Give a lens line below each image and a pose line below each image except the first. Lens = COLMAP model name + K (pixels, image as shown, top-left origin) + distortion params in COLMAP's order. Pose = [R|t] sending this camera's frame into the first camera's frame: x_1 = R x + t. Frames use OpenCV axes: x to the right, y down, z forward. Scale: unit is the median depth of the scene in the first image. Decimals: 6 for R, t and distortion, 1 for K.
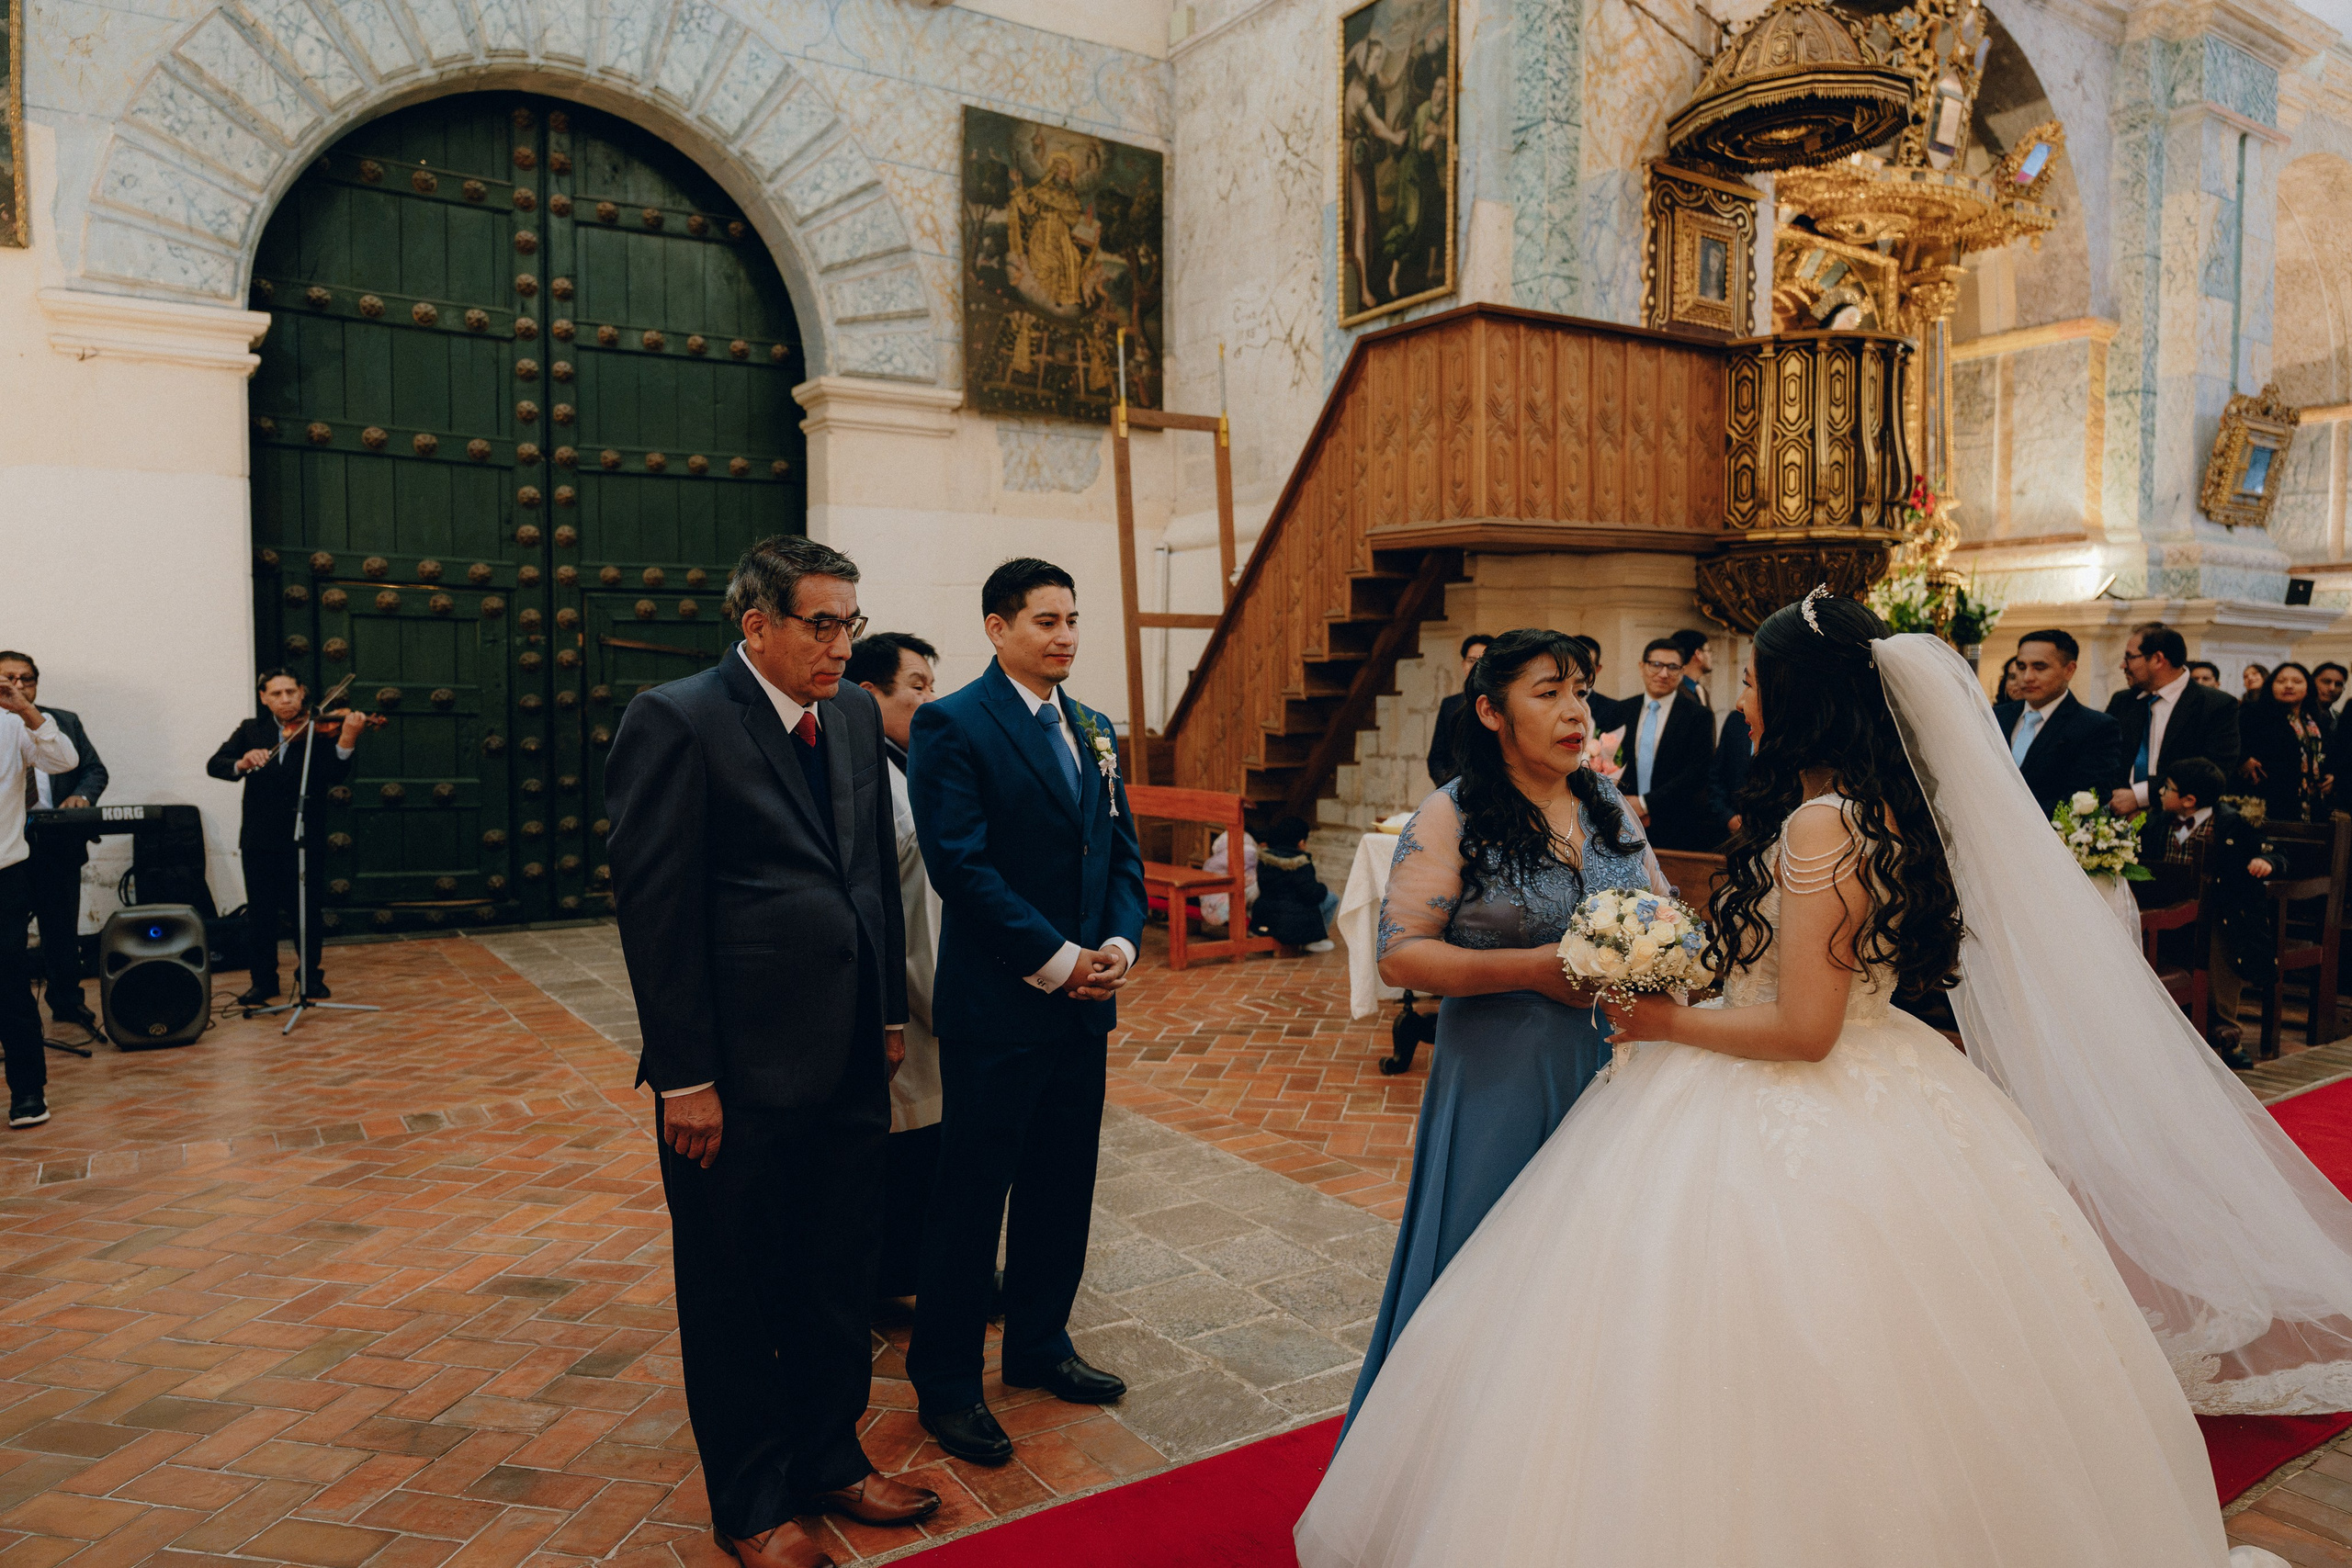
lens RADIAL K [[1570.9, 0, 1176.4], [0, 1570.9, 780.8], [0, 0, 1]] dist [-0.002421, -0.013987]
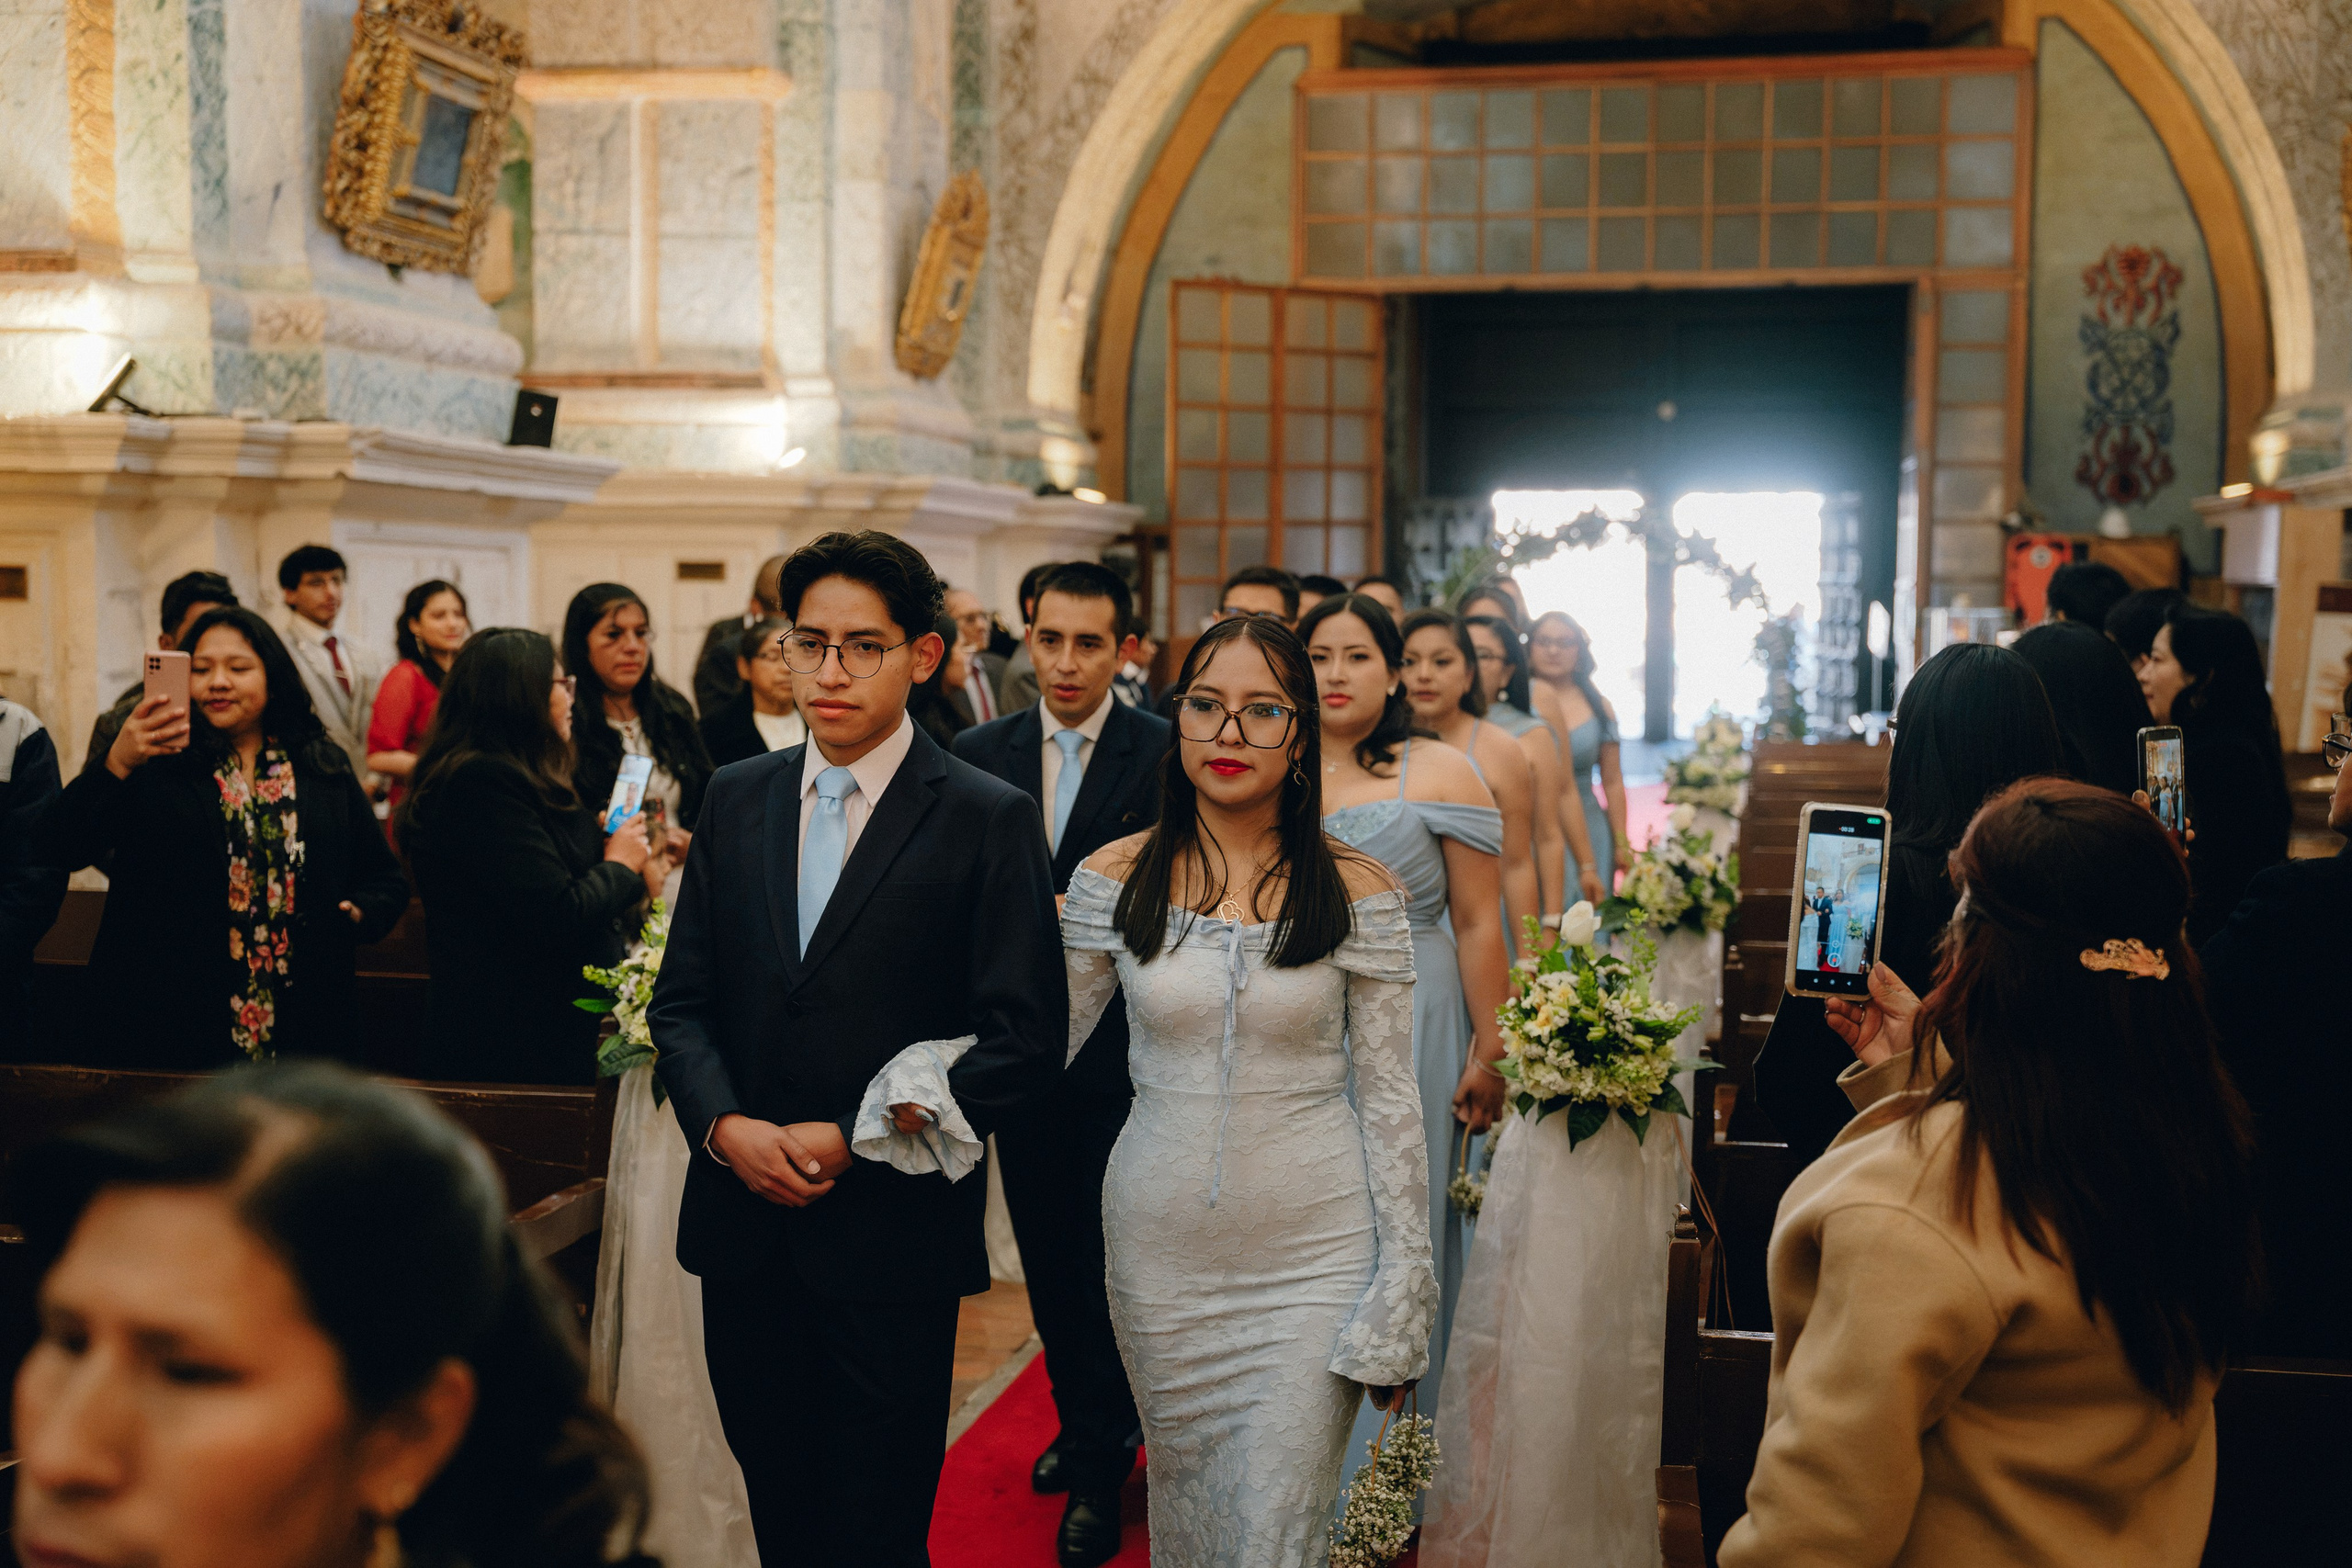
lens RADIAL K [[2876.2, 0, 1173.3], [0, 2876.2, 794.3], [0, 0, 1]] dist [0.044817, -0.028534]
pose [[0.712029, -0.042296, 0.700875, 0.322525], [0.028738, 0.999103, 0.031098, -0.038285], [-0.701562, -0.002001, 0.712605, 0.321492]]
